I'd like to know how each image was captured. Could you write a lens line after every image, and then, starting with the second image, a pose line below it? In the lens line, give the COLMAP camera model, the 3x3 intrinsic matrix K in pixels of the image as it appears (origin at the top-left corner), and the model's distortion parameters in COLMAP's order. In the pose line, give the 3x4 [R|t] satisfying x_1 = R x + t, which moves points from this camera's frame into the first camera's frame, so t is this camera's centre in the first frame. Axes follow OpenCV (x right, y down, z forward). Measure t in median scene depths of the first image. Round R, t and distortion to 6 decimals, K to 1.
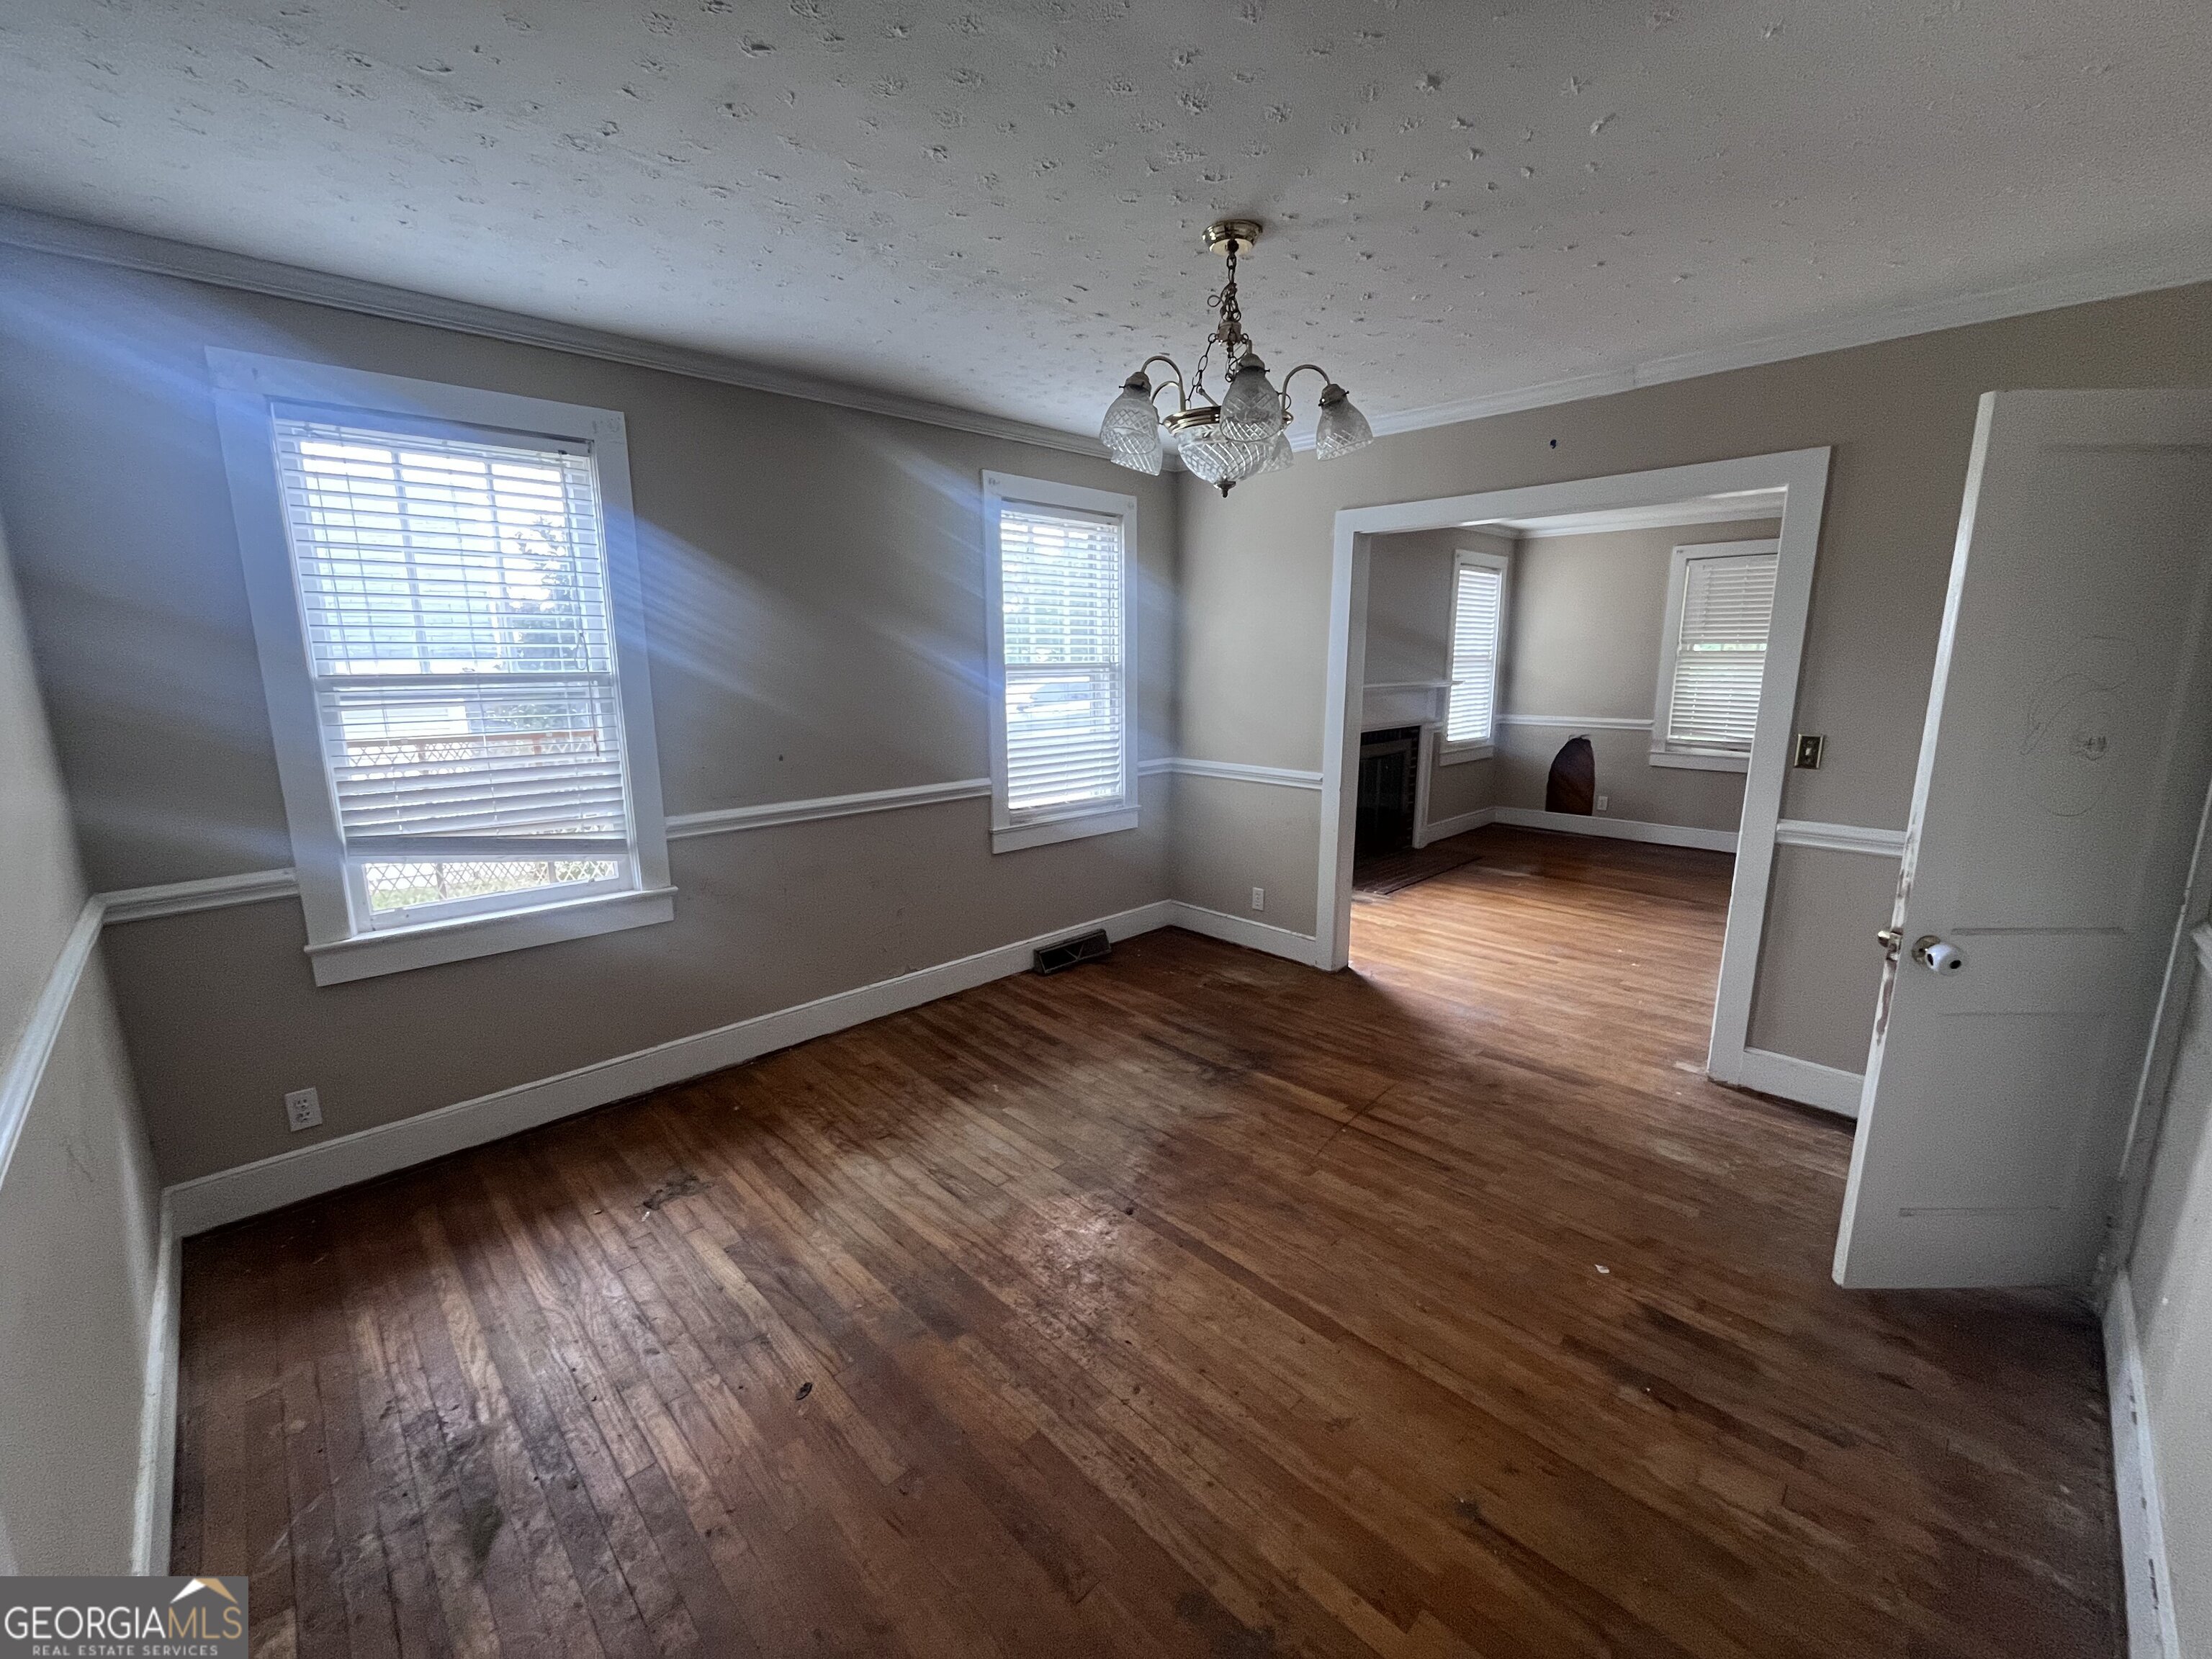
lens RADIAL K [[893.0, 0, 1108.2], [0, 893.0, 825.9], [0, 0, 1]] dist [-0.001761, -0.000096]
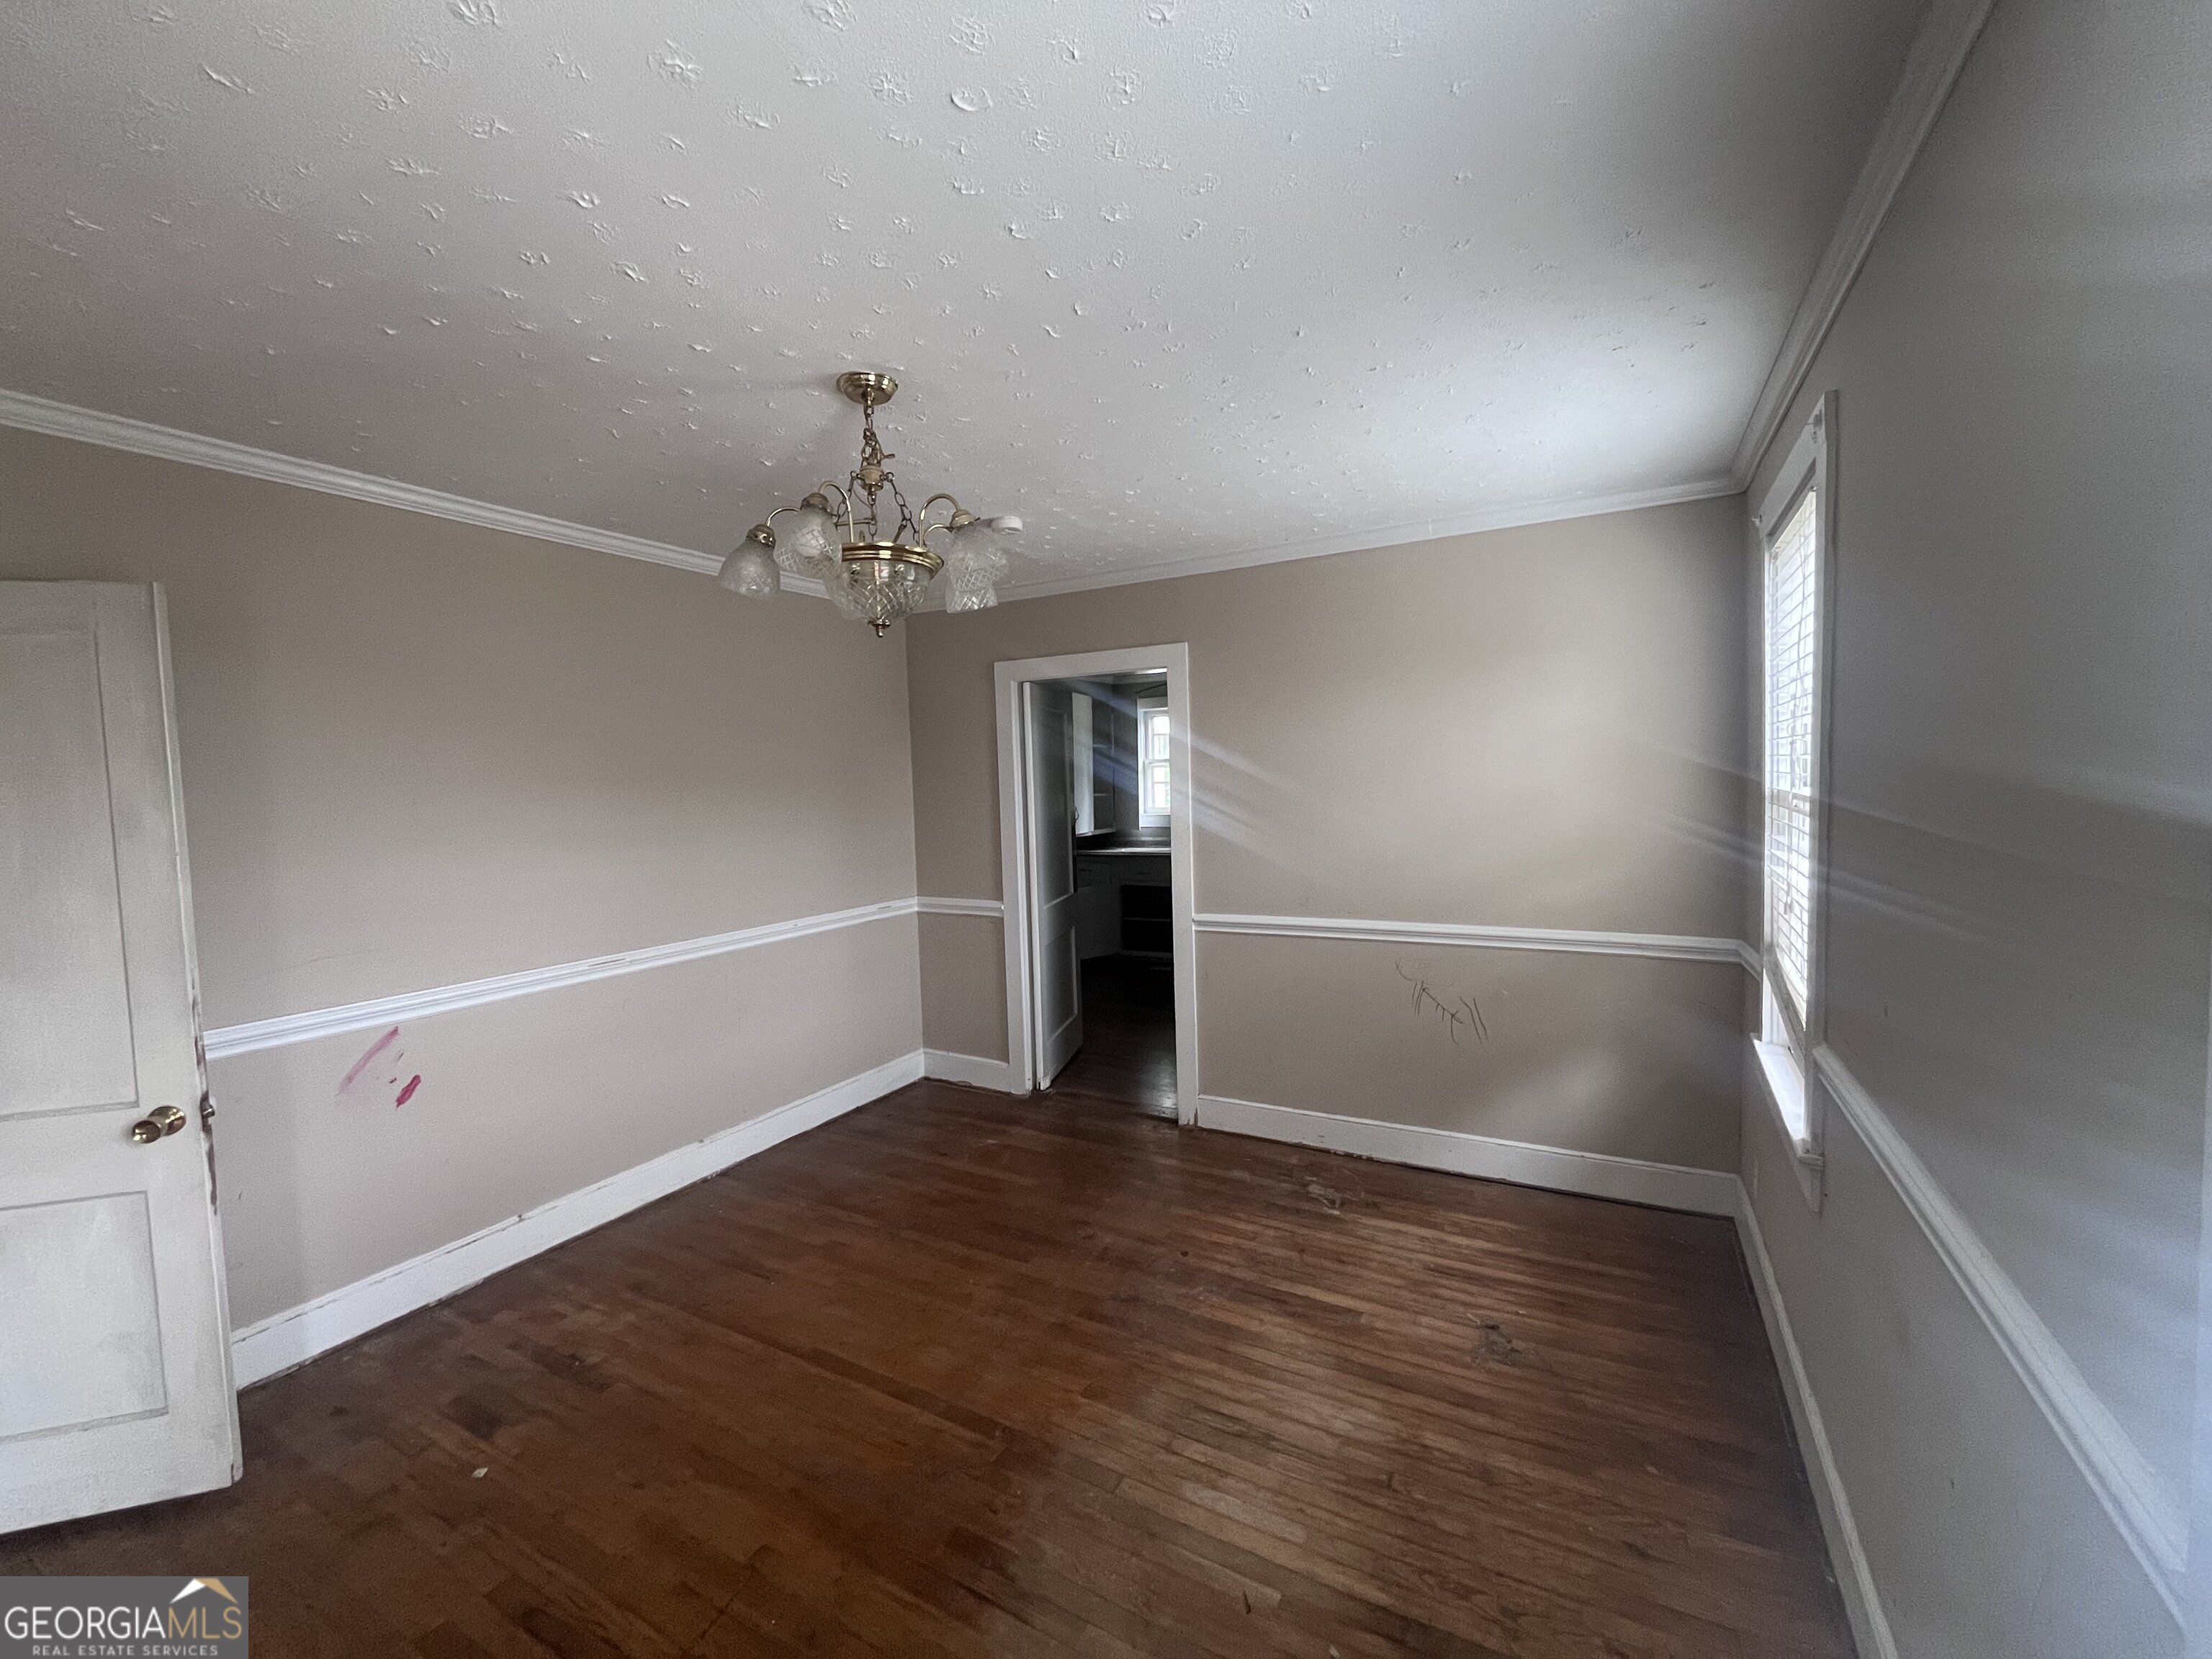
lens RADIAL K [[893.0, 0, 1101.4], [0, 893.0, 827.1], [0, 0, 1]] dist [-0.001761, -0.000096]
pose [[-0.957179, 0.049368, -0.285257, 0.155822], [-0.020608, 0.971233, 0.237236, -0.347079], [0.288763, 0.232956, -0.928627, 1.716725]]
